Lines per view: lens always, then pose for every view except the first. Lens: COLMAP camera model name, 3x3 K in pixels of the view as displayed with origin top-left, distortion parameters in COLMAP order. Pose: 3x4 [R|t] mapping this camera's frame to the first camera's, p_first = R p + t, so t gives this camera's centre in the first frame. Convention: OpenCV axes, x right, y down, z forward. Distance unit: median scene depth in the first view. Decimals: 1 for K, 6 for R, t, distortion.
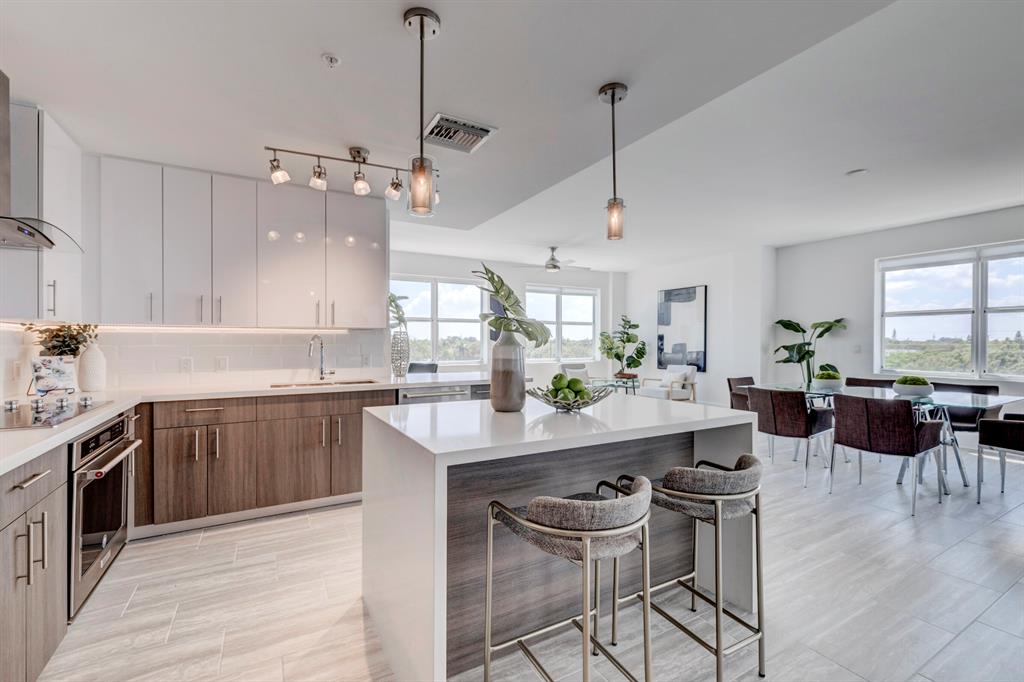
lens RADIAL K [[432.8, 0, 524.6], [0, 432.8, 342.1], [0, 0, 1]] dist [-0.003564, 0.000816]
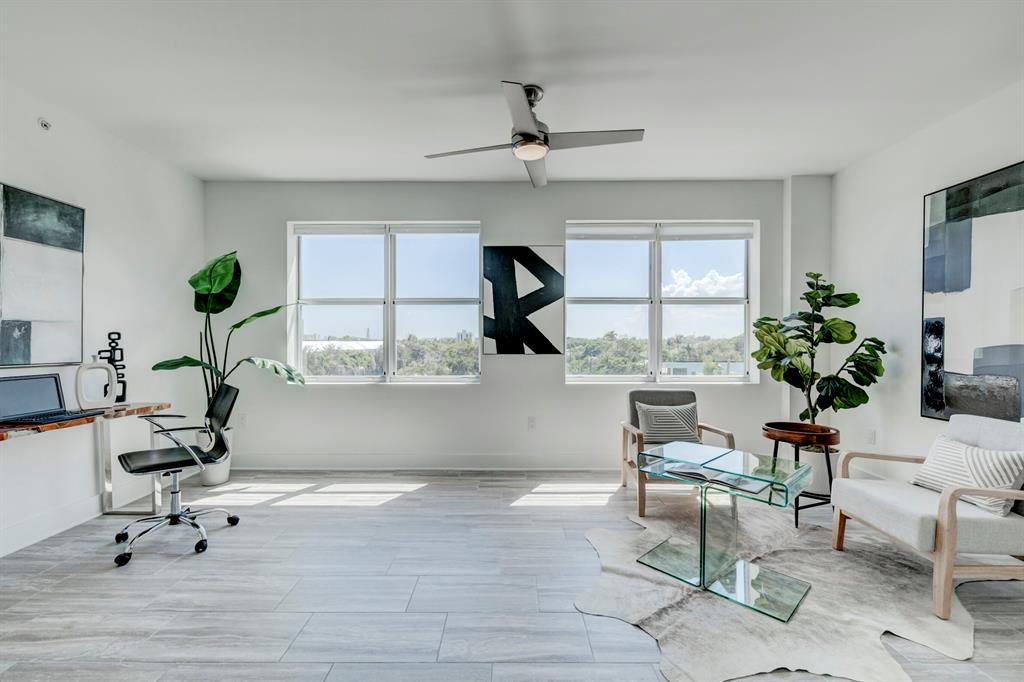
lens RADIAL K [[432.8, 0, 519.3], [0, 432.8, 344.1], [0, 0, 1]] dist [-0.003564, 0.000816]
pose [[0.862137, 0.002689, -0.506668, 0.600780], [0.000725, 0.999978, 0.006540, 0.000251], [0.506675, -0.006005, 0.862116, 1.560804]]
